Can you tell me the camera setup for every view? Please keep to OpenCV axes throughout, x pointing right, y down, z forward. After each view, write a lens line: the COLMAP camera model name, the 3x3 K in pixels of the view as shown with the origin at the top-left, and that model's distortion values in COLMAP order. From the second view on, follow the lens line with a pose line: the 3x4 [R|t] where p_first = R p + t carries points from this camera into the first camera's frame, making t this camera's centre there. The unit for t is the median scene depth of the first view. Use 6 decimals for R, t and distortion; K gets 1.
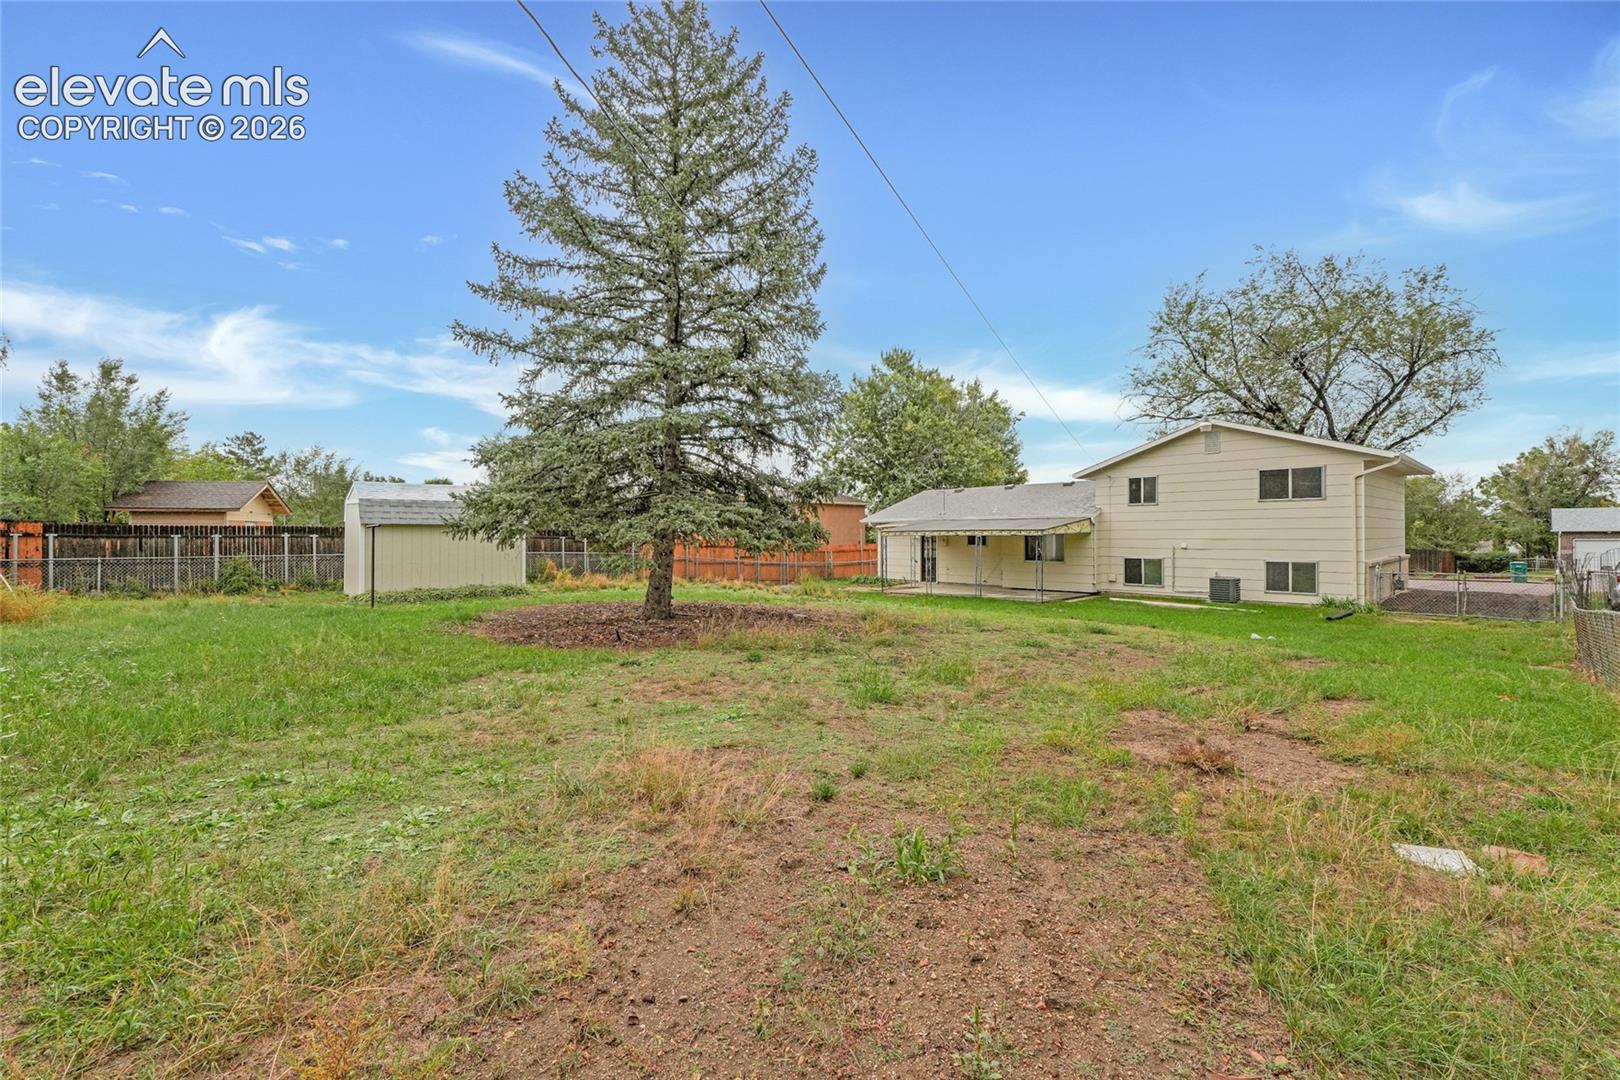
lens RADIAL K [[686.2, 0, 812.0], [0, 686.2, 529.8], [0, 0, 1]] dist [-0.001122, 0.000196]
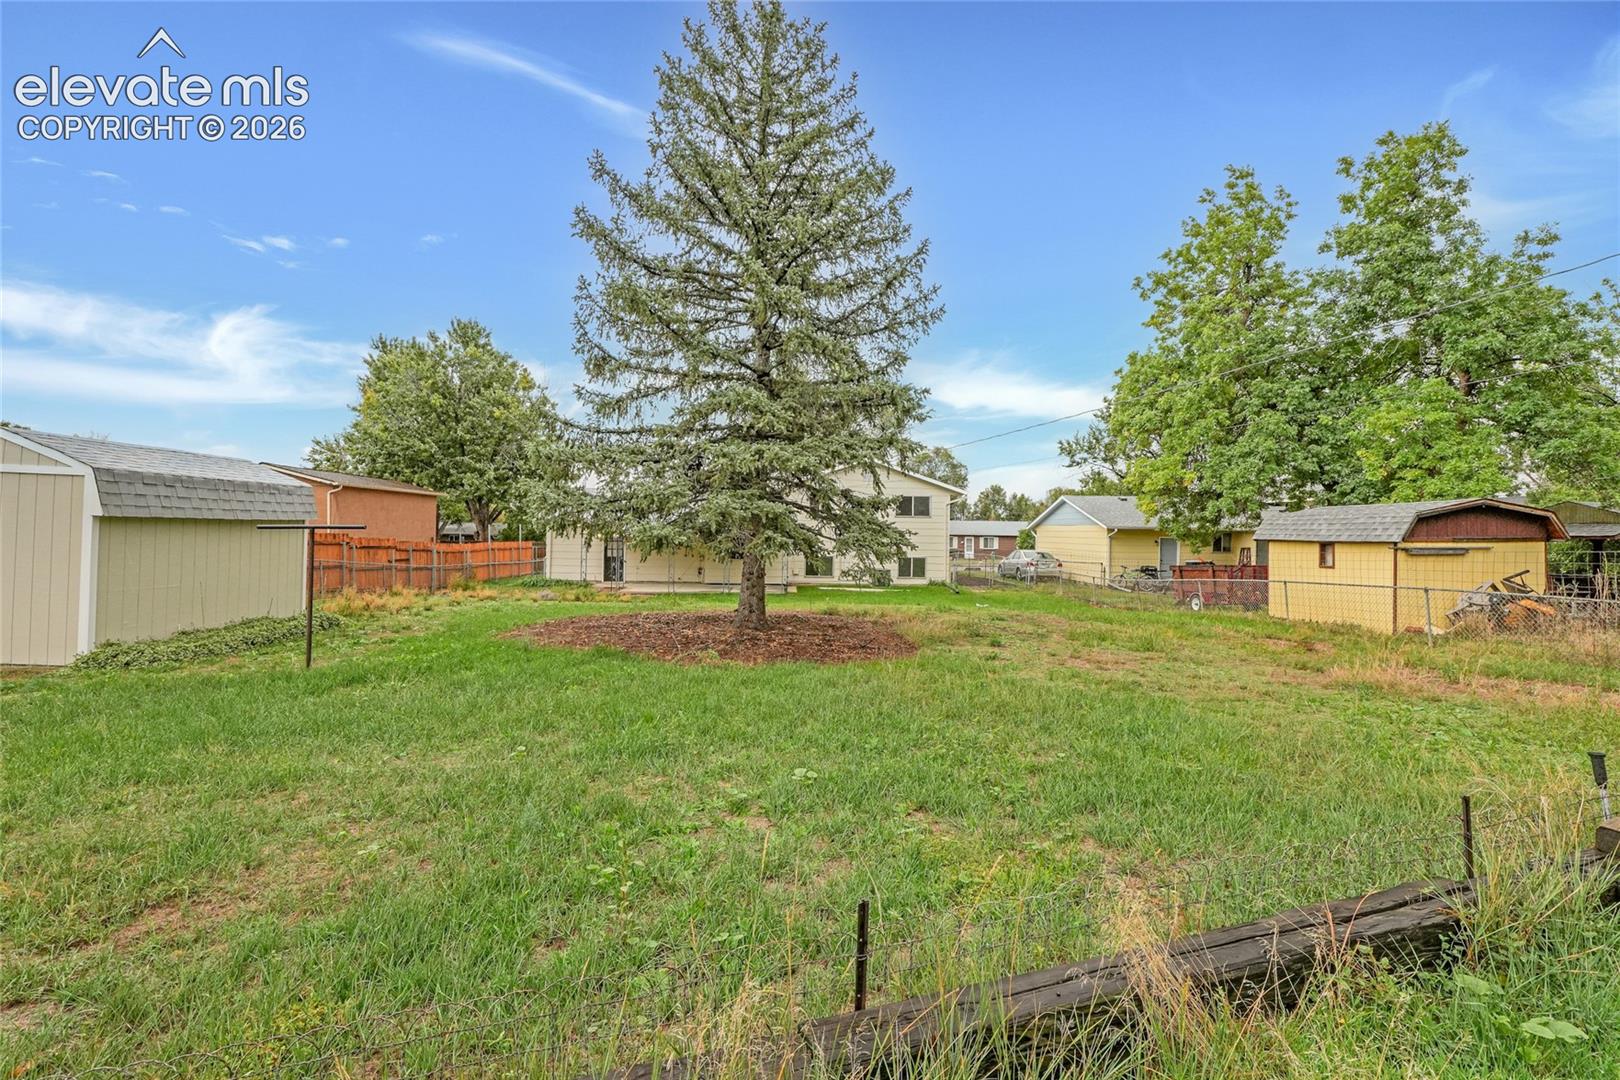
lens RADIAL K [[686.2, 0, 812.0], [0, 686.2, 529.8], [0, 0, 1]] dist [-0.001122, 0.000196]
pose [[0.625781, 0.014613, 0.779862, -0.593781], [-0.023700, 0.999719, 0.000284, -0.009334], [-0.779638, -0.018660, 0.625952, 0.204900]]
